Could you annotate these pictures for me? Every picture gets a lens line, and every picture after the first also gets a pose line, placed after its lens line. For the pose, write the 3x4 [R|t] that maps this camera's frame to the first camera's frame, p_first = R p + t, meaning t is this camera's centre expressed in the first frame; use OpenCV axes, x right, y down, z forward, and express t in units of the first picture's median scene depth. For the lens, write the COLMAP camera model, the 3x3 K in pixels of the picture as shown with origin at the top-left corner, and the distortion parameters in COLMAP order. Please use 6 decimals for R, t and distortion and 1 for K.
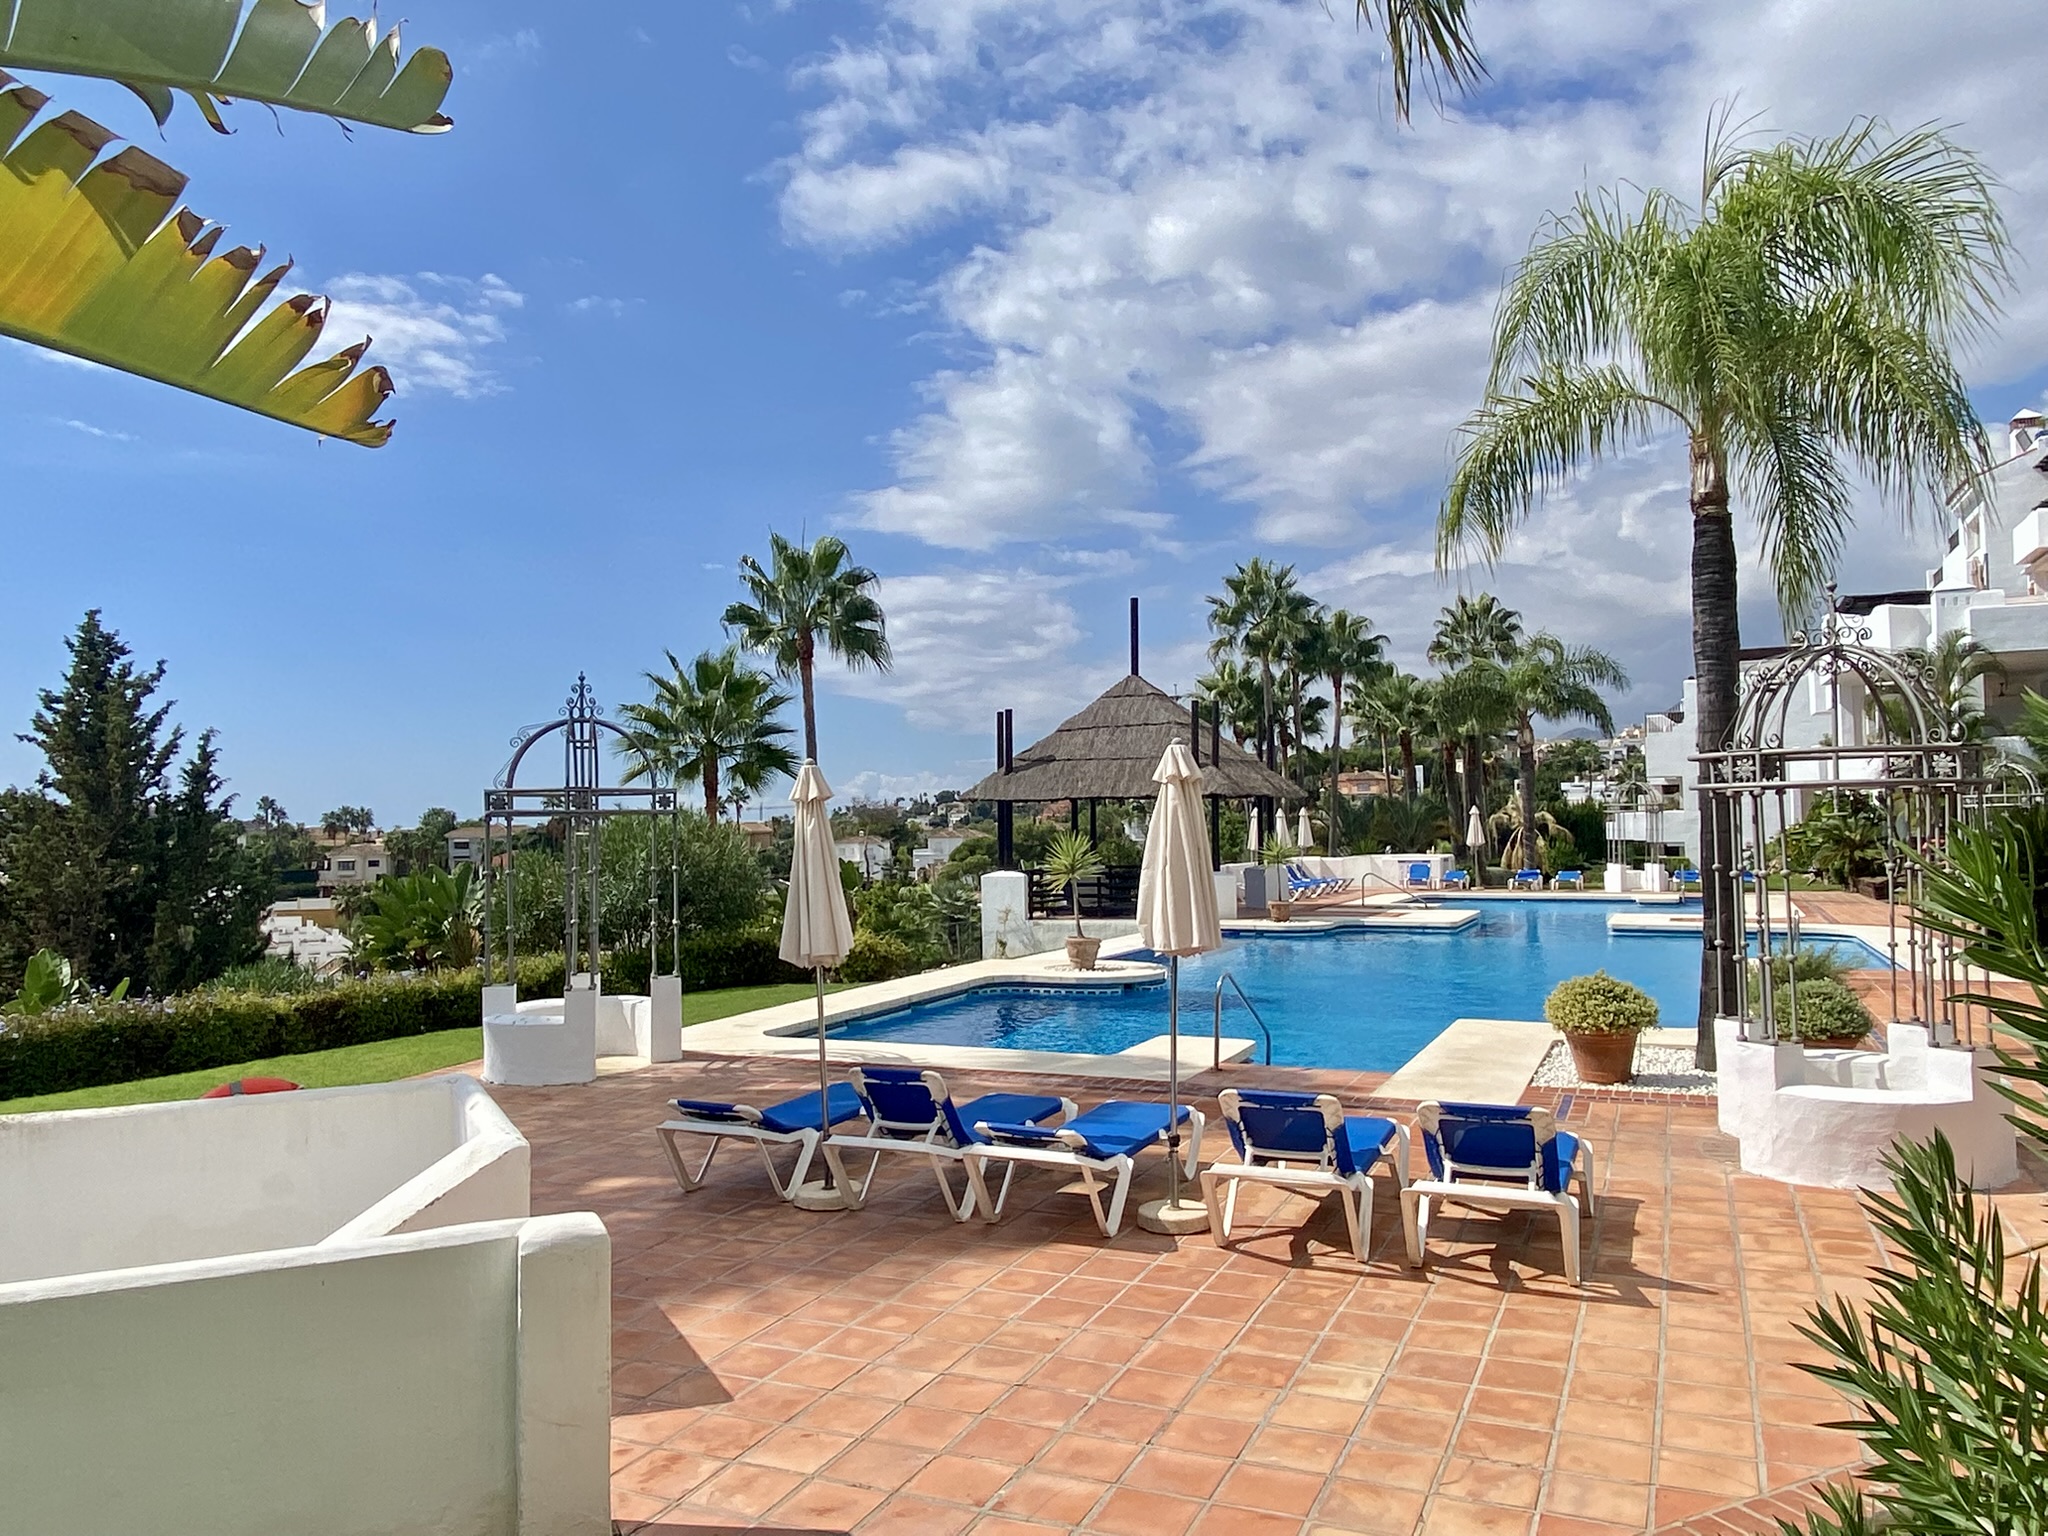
lens RADIAL K [[1404.4, 0, 1024.0], [0, 1404.4, 768.0], [0, 0, 1]] dist [0.031938, -0.088233]
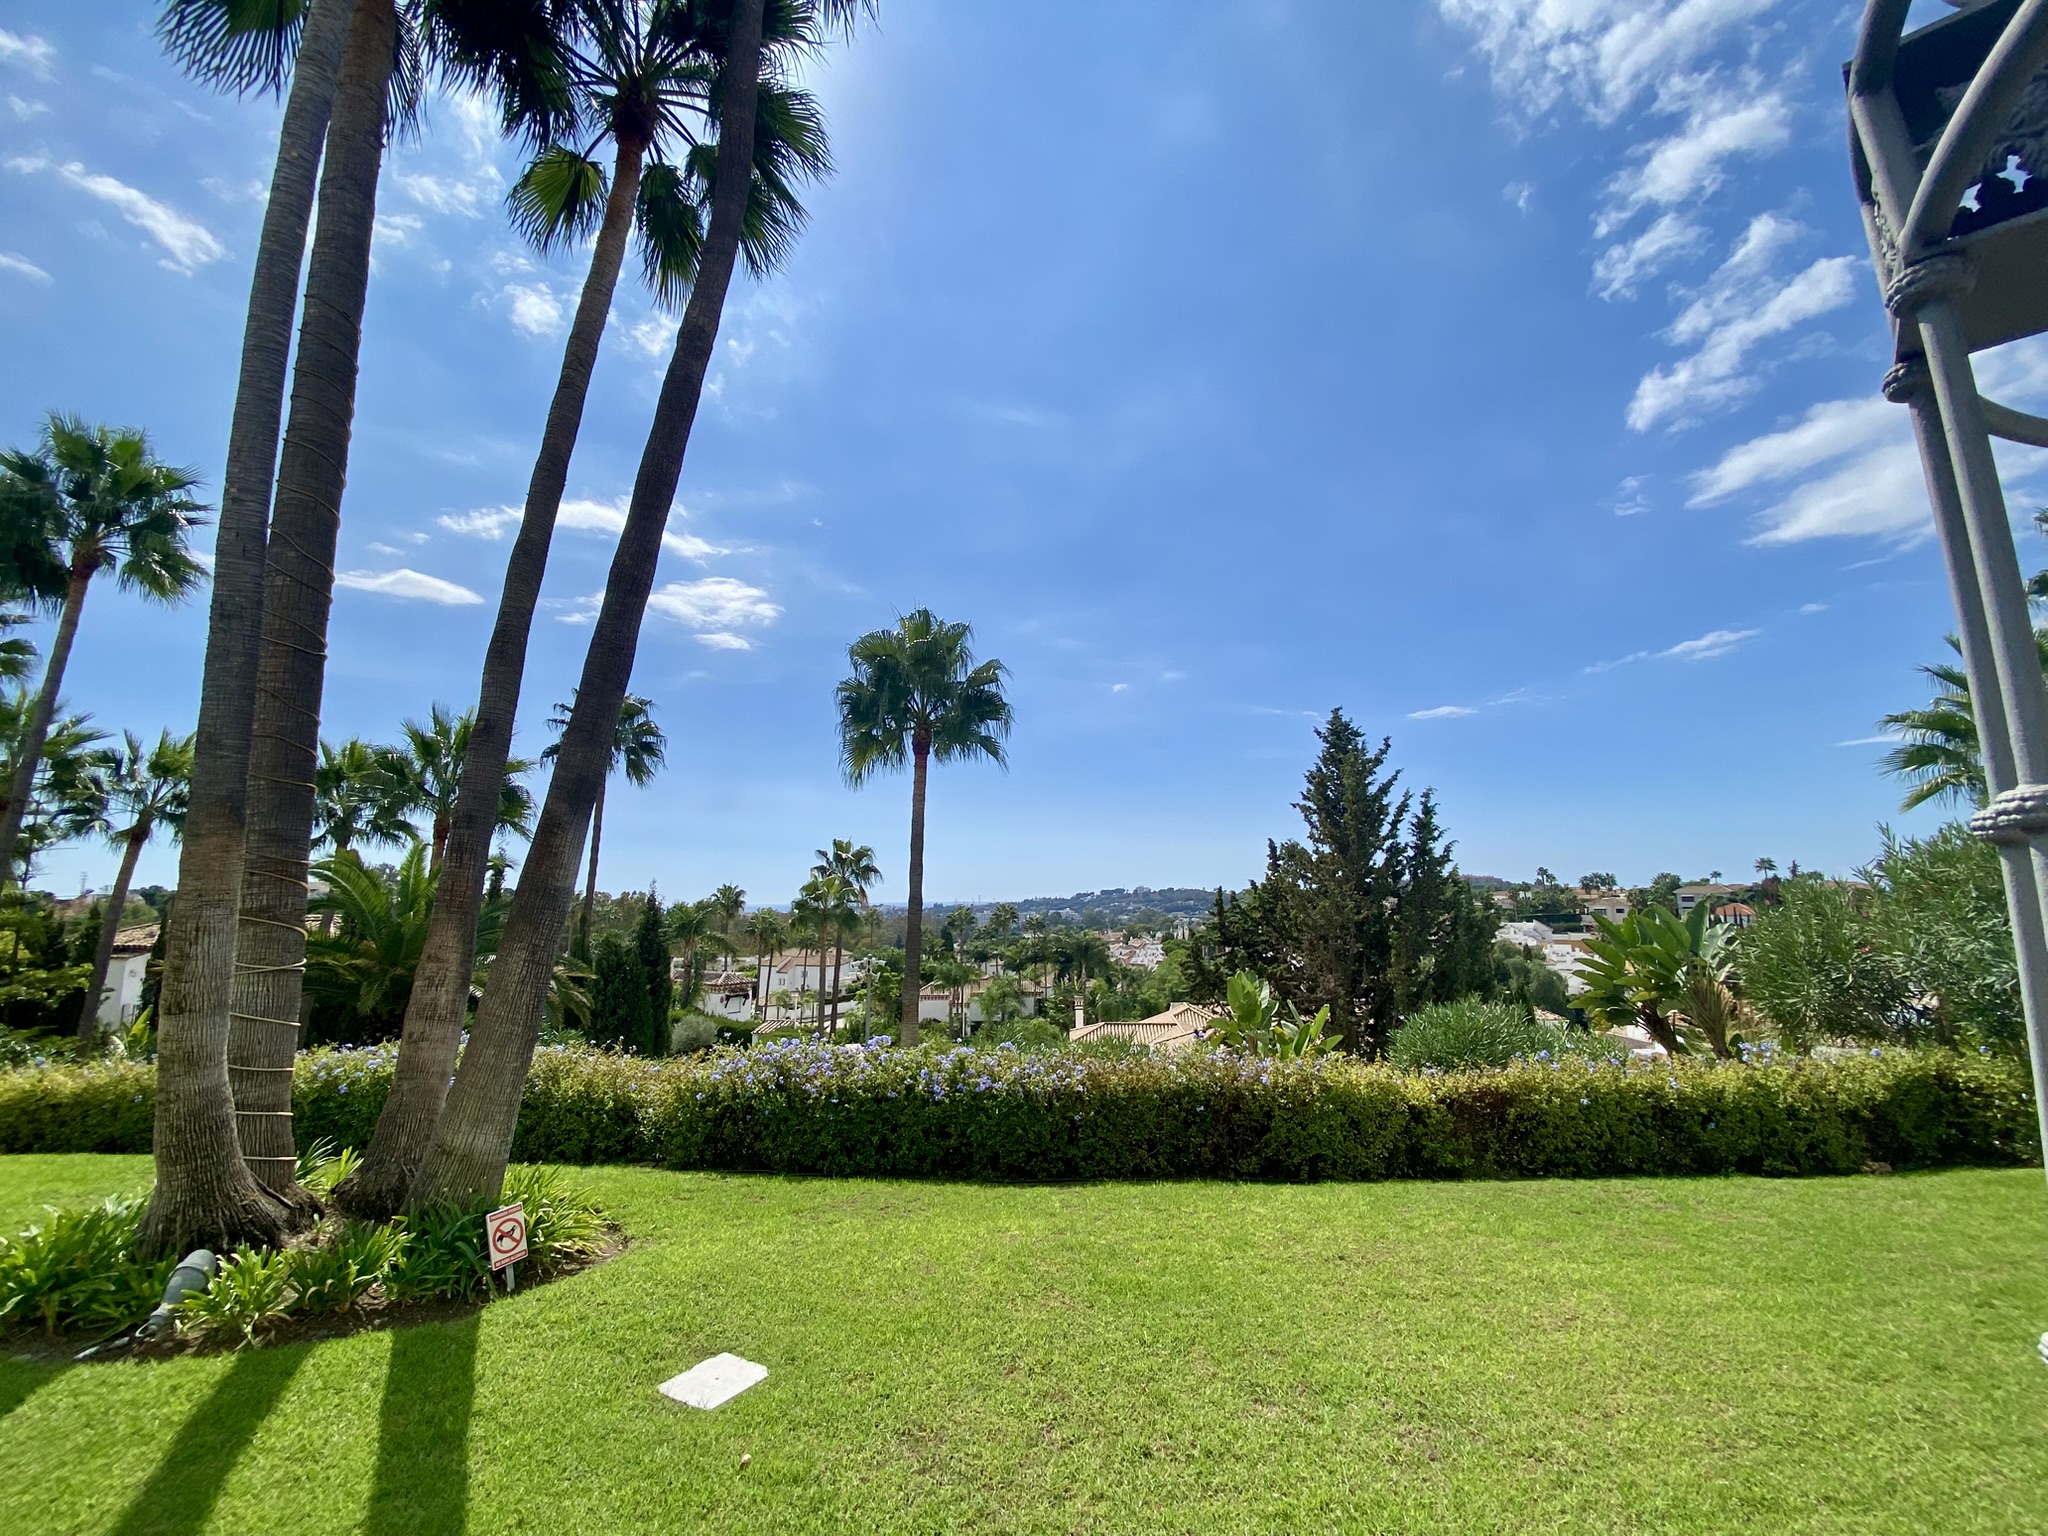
lens RADIAL K [[822.0, 0, 1024.0], [0, 822.0, 768.0], [0, 0, 1]] dist [0.001902, -0.013817]
pose [[0.493277, -0.124546, -0.860910, -0.148334], [0.036077, 0.991775, -0.122806, 0.030648], [0.869124, 0.029518, 0.493713, 0.366377]]
